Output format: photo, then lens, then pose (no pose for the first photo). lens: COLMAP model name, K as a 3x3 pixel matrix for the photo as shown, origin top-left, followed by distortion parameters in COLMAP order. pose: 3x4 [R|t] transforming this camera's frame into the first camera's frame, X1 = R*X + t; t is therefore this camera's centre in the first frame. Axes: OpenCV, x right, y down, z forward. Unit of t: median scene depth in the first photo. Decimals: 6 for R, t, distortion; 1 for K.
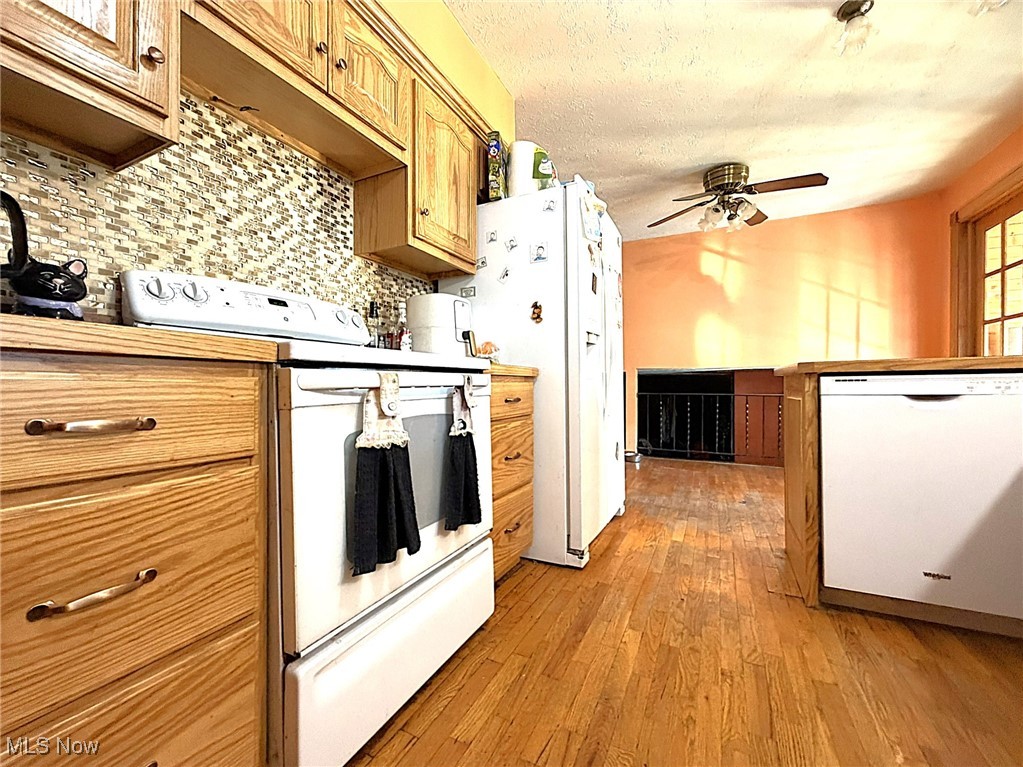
lens RADIAL K [[418.0, 0, 509.0], [0, 418.0, 385.4], [0, 0, 1]] dist [-0.000597, 0.000004]
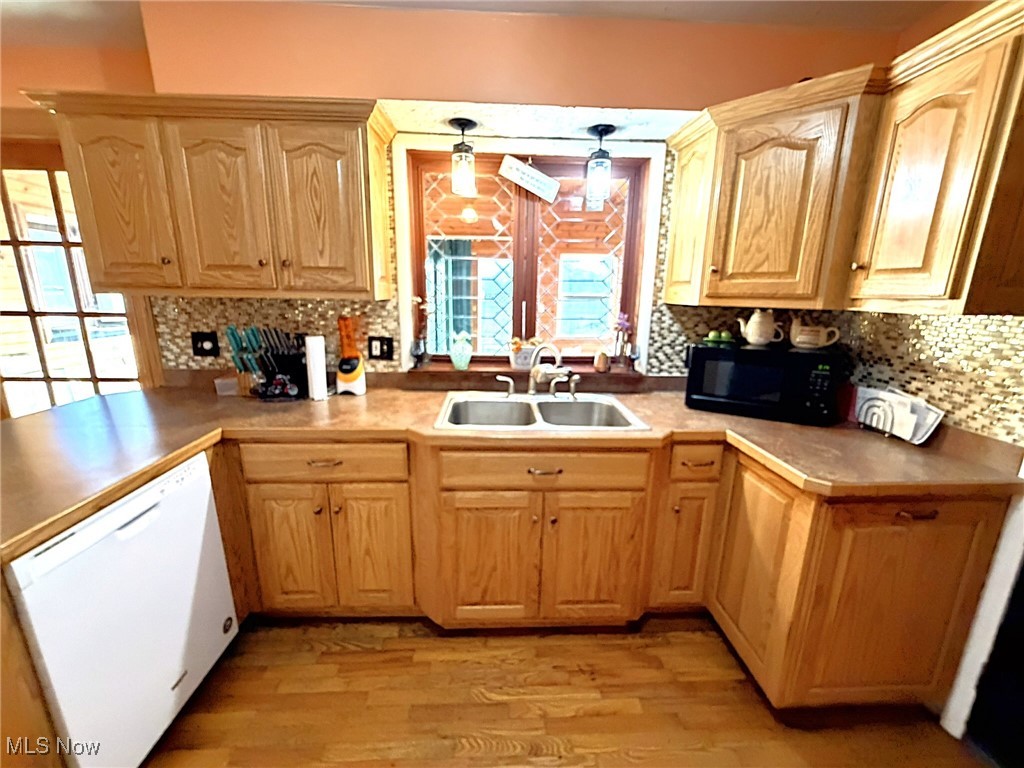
lens RADIAL K [[412.2, 0, 509.8], [0, 412.2, 386.2], [0, 0, 1]] dist [-0.002009, 0.000026]
pose [[-0.487413, -0.206577, 0.848383, -0.014653], [-0.011692, 0.973068, 0.230220, -0.317254], [-0.873093, 0.102293, -0.476701, 0.516497]]
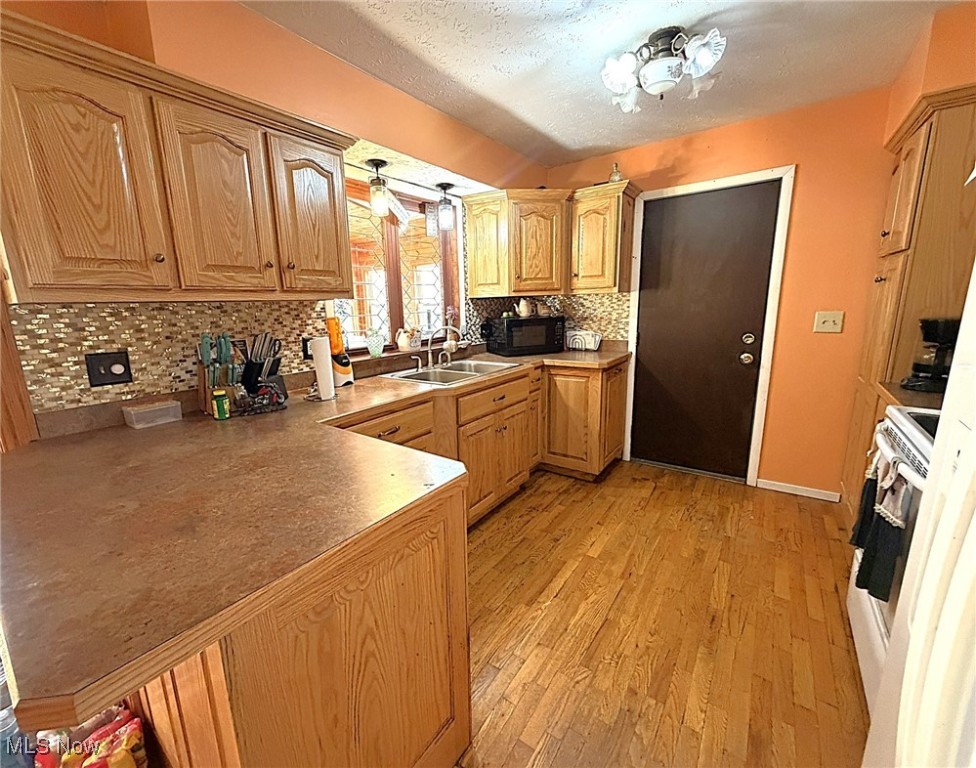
lens RADIAL K [[408.9, 0, 462.1], [0, 408.9, 385.5], [0, 0, 1]] dist [0.000881, 0.000265]
pose [[-0.982727, -0.007089, 0.184925, 0.477263], [0.031312, 0.978489, 0.203907, -0.277444], [-0.182393, 0.206175, -0.961366, 1.349765]]
